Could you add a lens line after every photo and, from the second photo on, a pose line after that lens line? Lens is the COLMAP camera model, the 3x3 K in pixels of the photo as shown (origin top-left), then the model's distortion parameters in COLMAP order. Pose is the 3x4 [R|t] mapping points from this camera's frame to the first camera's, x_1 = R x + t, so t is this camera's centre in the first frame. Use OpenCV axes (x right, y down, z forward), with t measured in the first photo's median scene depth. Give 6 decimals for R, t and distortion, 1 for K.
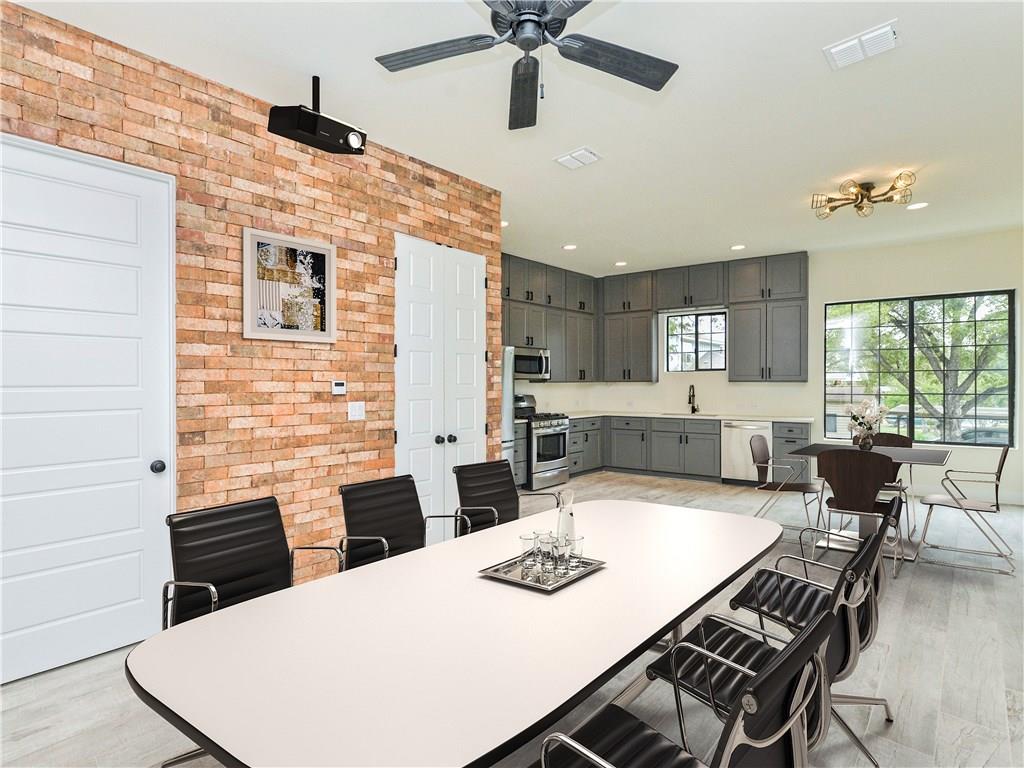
lens RADIAL K [[473.6, 0, 509.6], [0, 473.6, 386.0], [0, 0, 1]] dist [-0.004143, -0.000412]
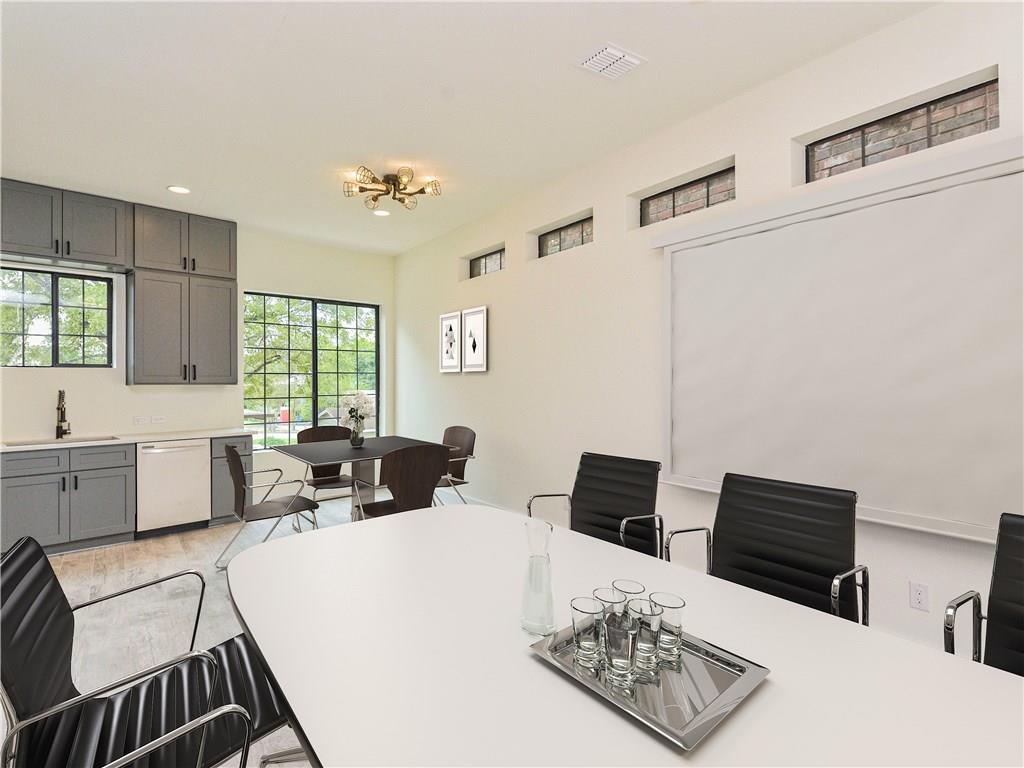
lens RADIAL K [[551.3, 0, 511.5], [0, 551.3, 380.9], [0, 0, 1]] dist [-0.002135, -0.000524]
pose [[0.239188, 0.001295, 0.970973, -0.473359], [0.014114, 0.999889, -0.004810, -0.009399], [-0.970871, 0.014855, 0.239143, 0.883513]]
